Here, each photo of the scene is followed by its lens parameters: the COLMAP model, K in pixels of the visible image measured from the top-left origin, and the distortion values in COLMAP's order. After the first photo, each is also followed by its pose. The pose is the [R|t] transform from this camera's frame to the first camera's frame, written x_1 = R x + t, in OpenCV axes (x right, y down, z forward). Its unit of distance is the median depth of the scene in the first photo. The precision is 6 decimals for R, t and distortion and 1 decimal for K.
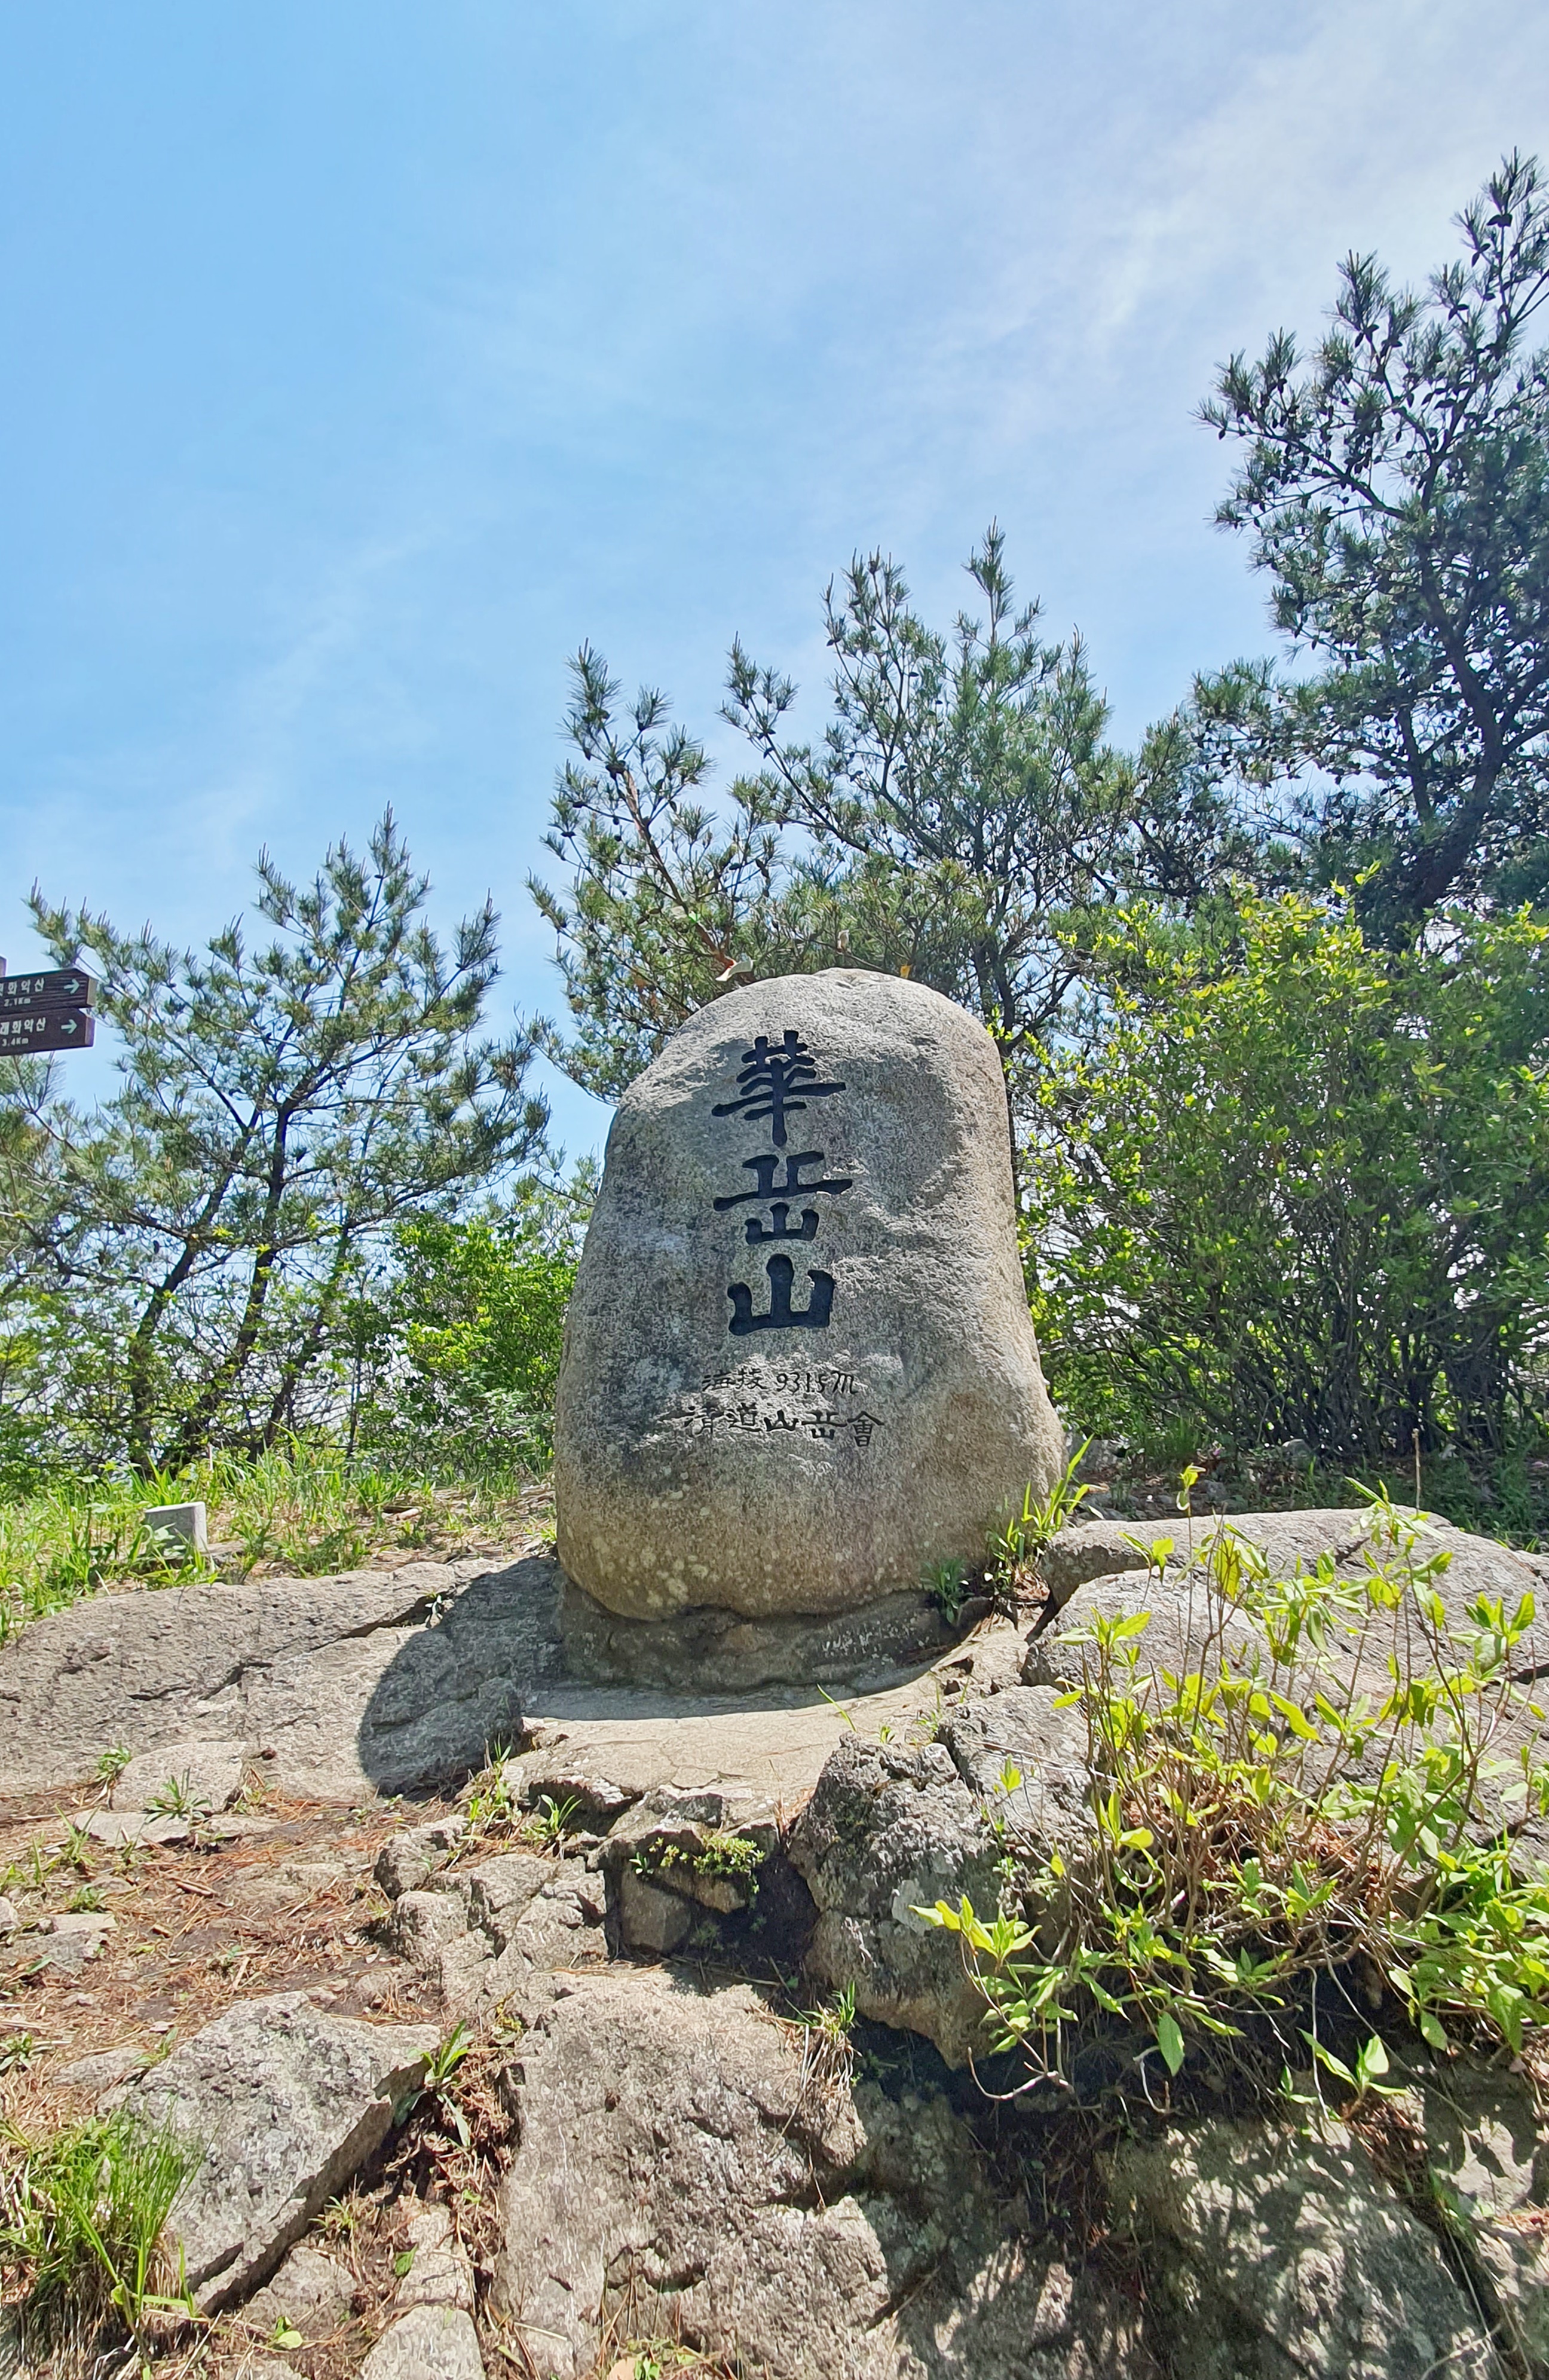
lens RADIAL K [[1201.9, 0, 804.0], [0, 1201.9, 1248.1], [0, 0, 1]] dist [-0.002822, -0.000465]
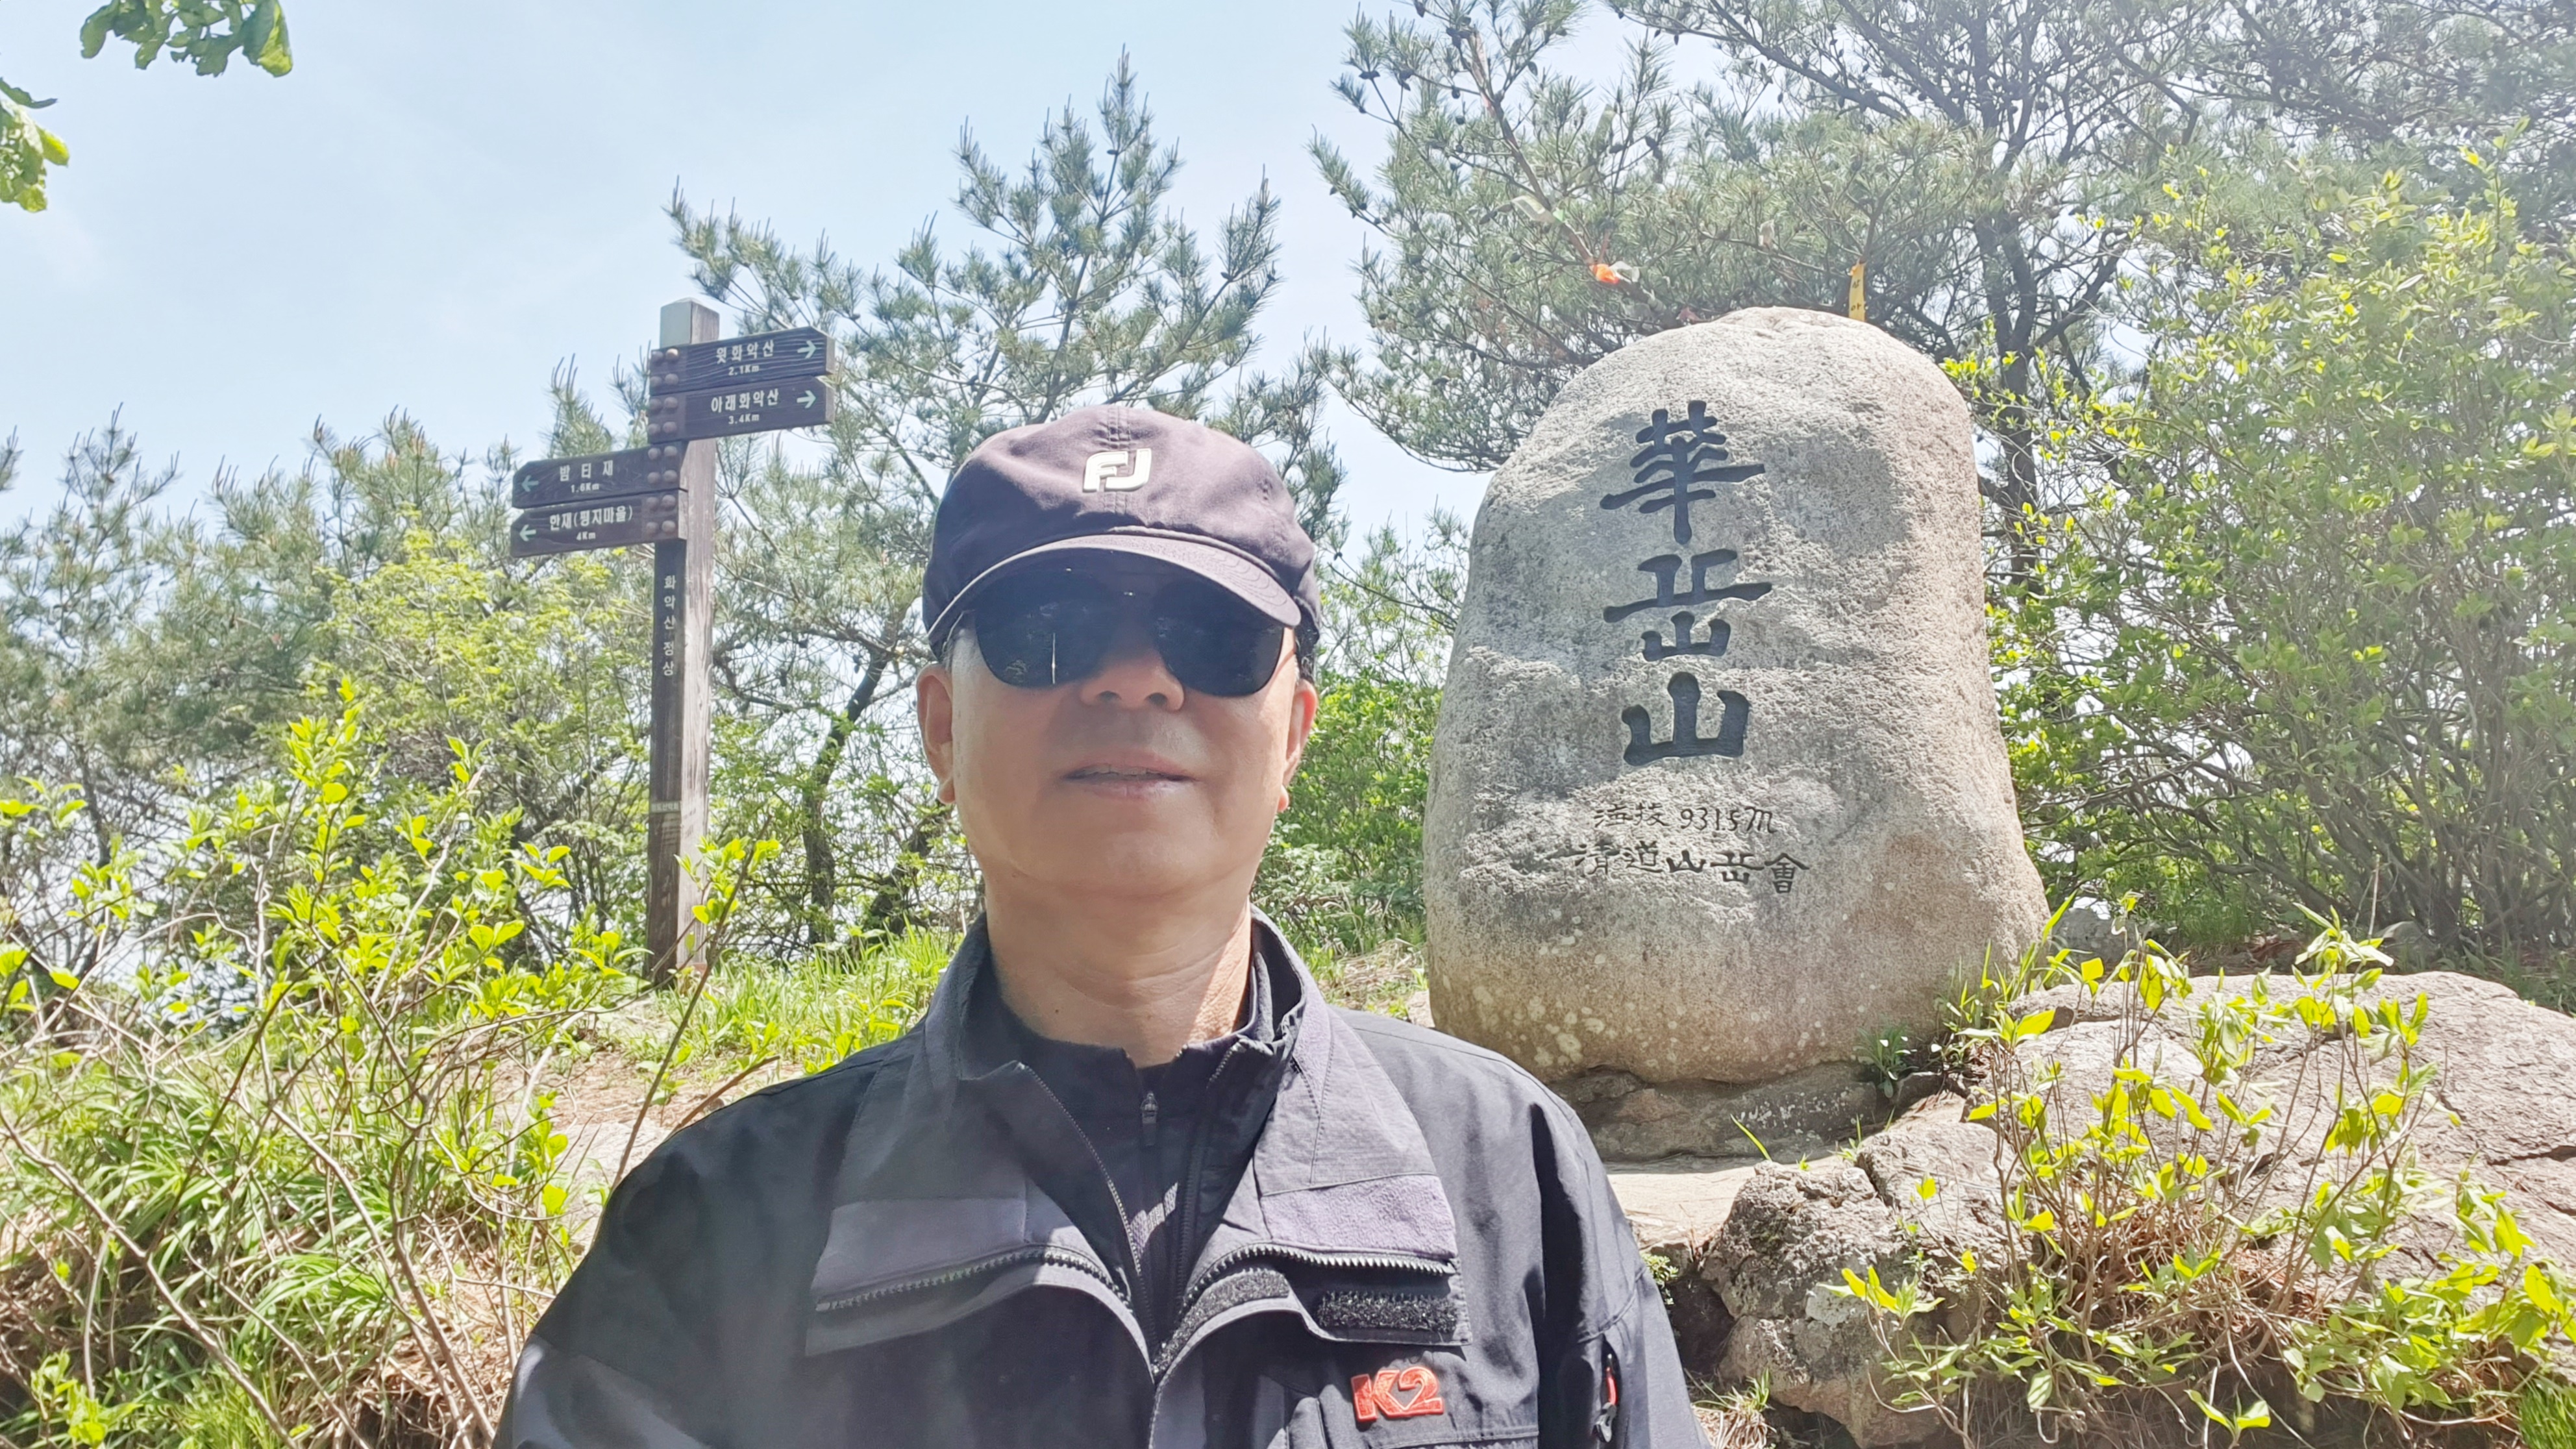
lens RADIAL K [[1944.1, 0, 1310.5], [0, 1944.1, 727.9], [0, 0, 1]] dist [0.148728, -0.352921]
pose [[0.980360, 0.000233, -0.197218, -0.005869], [0.006896, 0.999347, 0.035461, -0.006410], [0.197098, -0.036124, 0.979718, -0.418055]]
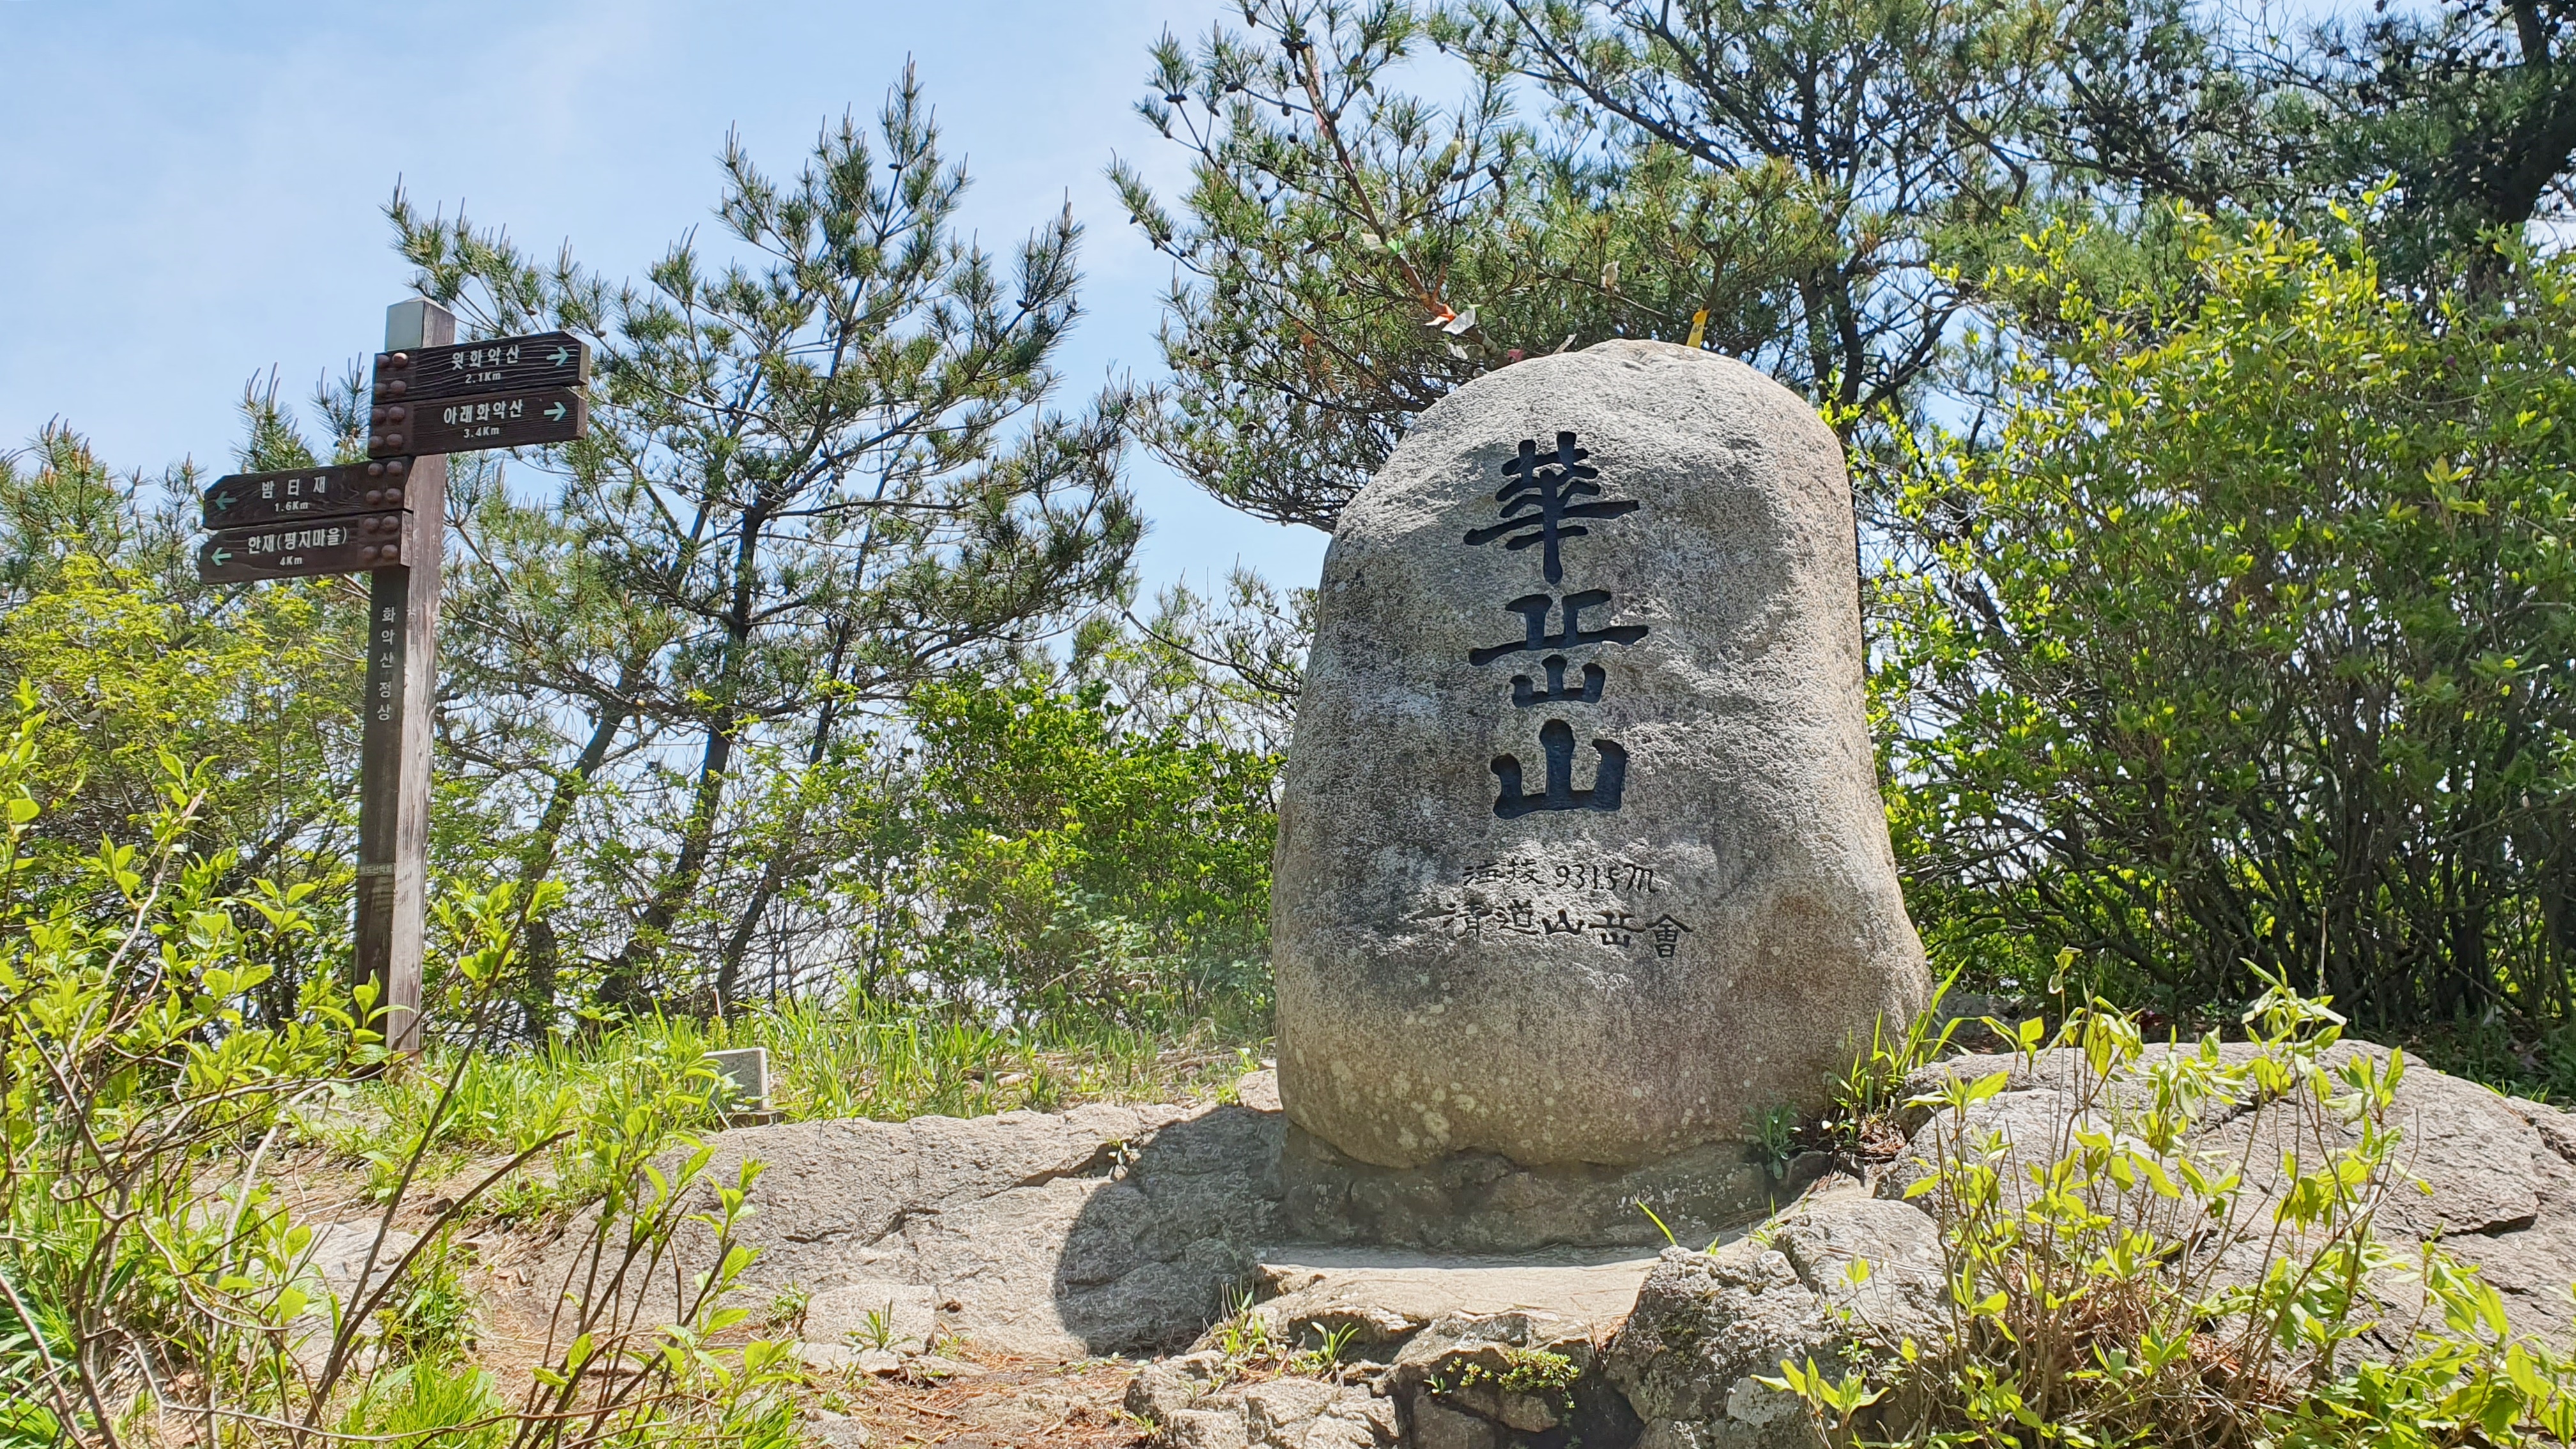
lens RADIAL K [[2065.4, 0, 1299.8], [0, 2065.4, 733.1], [0, 0, 1]] dist [0.222295, -0.643704]
pose [[0.996119, 0.008210, -0.087631, -0.068399], [-0.008552, 0.999957, -0.003532, 0.020290], [0.087598, 0.004268, 0.996147, -0.379058]]
